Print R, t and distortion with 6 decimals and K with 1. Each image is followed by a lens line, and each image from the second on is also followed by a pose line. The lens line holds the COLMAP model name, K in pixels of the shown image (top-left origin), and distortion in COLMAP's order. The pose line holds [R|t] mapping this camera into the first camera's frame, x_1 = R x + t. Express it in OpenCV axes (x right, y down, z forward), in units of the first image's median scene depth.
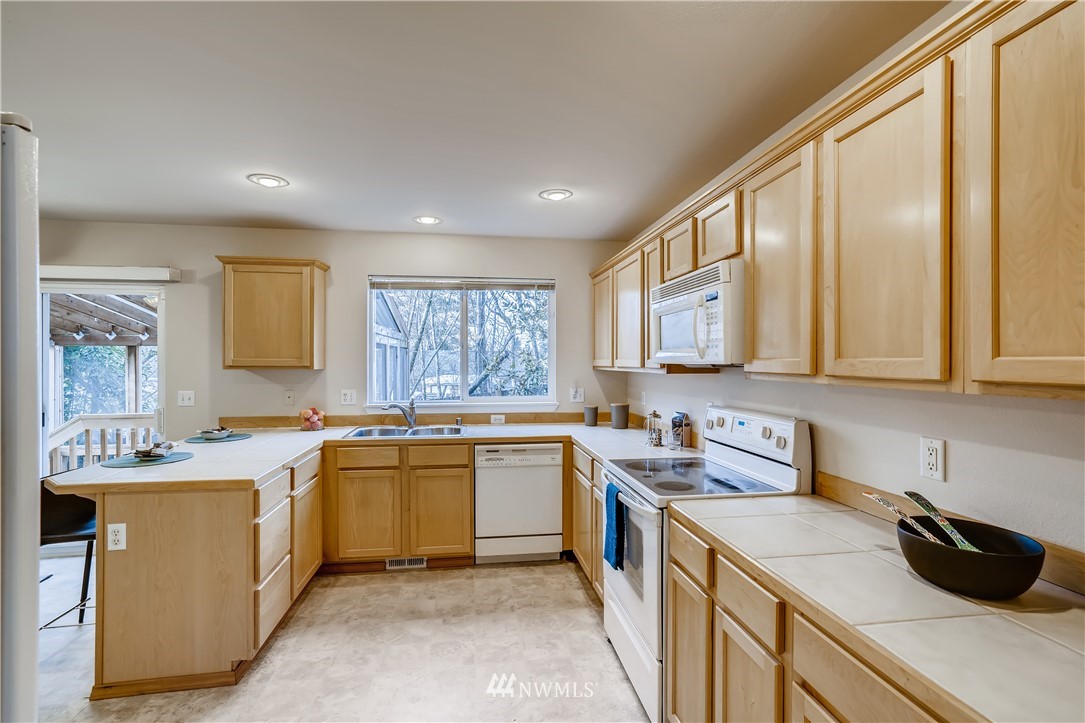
lens RADIAL K [[500.0, 0, 548.4], [0, 500.0, 368.3], [0, 0, 1]] dist [-0.006806, 0.001471]
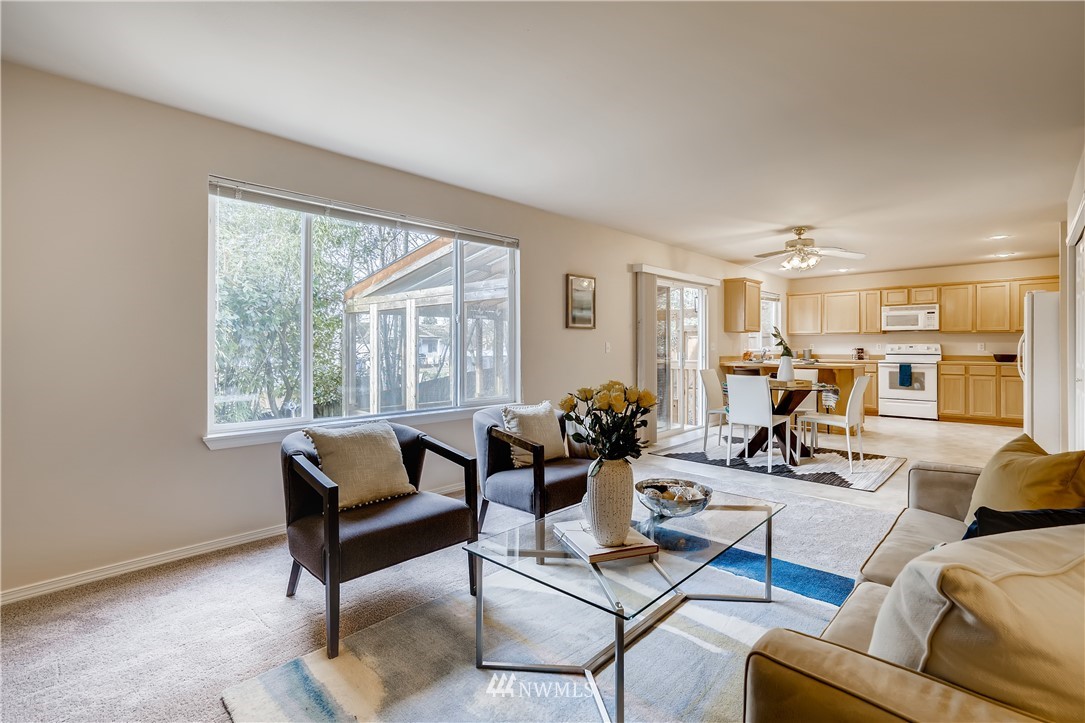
lens RADIAL K [[500.0, 0, 535.0], [0, 500.0, 356.7], [0, 0, 1]] dist [-0.006806, 0.001471]
pose [[0.795432, -0.009877, 0.605963, -3.227885], [0.007698, 0.999951, 0.006195, 0.111822], [-0.605995, -0.000263, 0.795469, -0.175520]]
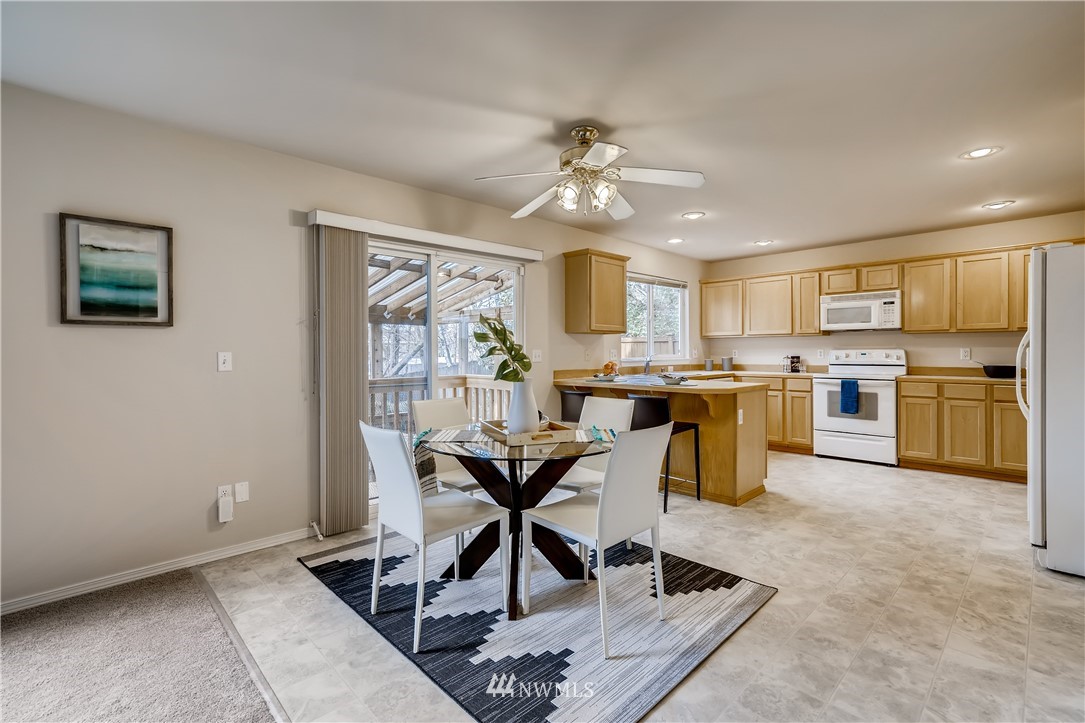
lens RADIAL K [[500.0, 0, 540.4], [0, 500.0, 361.7], [0, 0, 1]] dist [-0.006806, 0.001471]
pose [[0.805505, -0.013248, 0.592441, -1.915628], [0.013051, 0.999904, 0.004614, 0.093600], [-0.592445, 0.004015, 0.805601, -0.026184]]
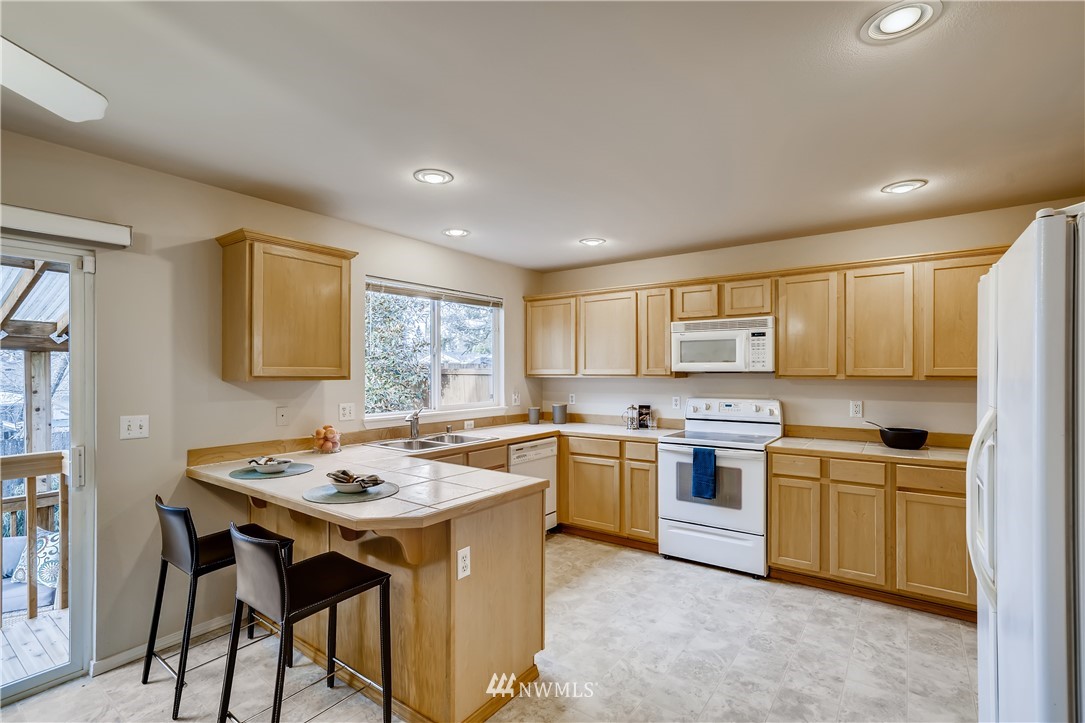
lens RADIAL K [[500.0, 0, 551.3], [0, 500.0, 378.3], [0, 0, 1]] dist [-0.006806, 0.001471]
pose [[0.698112, -0.011338, 0.715899, -1.051852], [0.011616, 0.999922, 0.004510, 0.000087], [-0.715894, 0.005167, 0.698190, 0.186444]]
